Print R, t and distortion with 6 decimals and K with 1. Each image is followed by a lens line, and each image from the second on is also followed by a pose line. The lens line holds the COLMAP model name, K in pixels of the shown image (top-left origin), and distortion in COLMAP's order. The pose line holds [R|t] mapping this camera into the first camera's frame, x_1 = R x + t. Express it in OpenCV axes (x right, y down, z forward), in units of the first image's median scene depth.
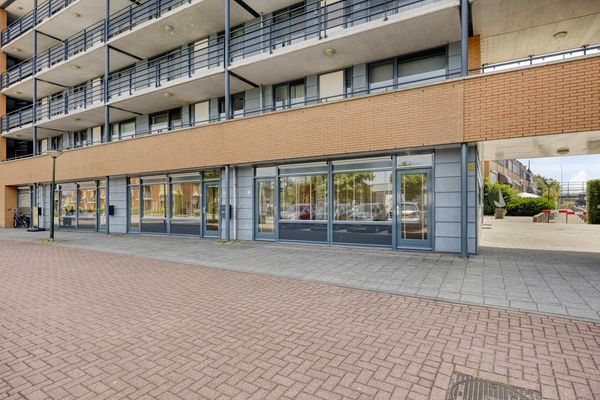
lens RADIAL K [[320.8, 0, 301.6], [0, 320.8, 200.4], [0, 0, 1]] dist [-0.003283, -0.000659]
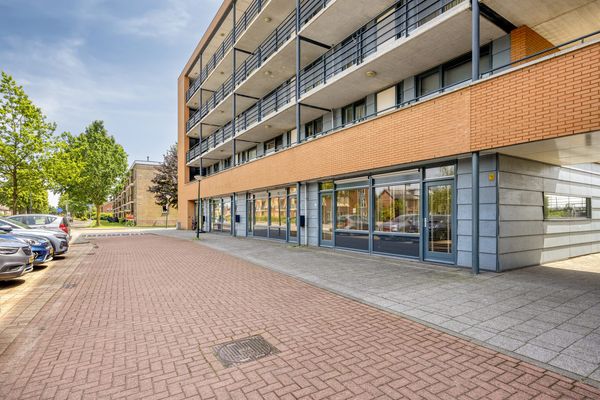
lens RADIAL K [[317.1, 0, 302.6], [0, 317.1, 209.8], [0, 0, 1]] dist [-0.000447, -0.000056]
pose [[0.890222, 0.000682, -0.455526, 0.318893], [-0.001759, 0.999997, -0.001939, -0.004421], [0.455523, 0.002528, 0.890221, -0.041508]]
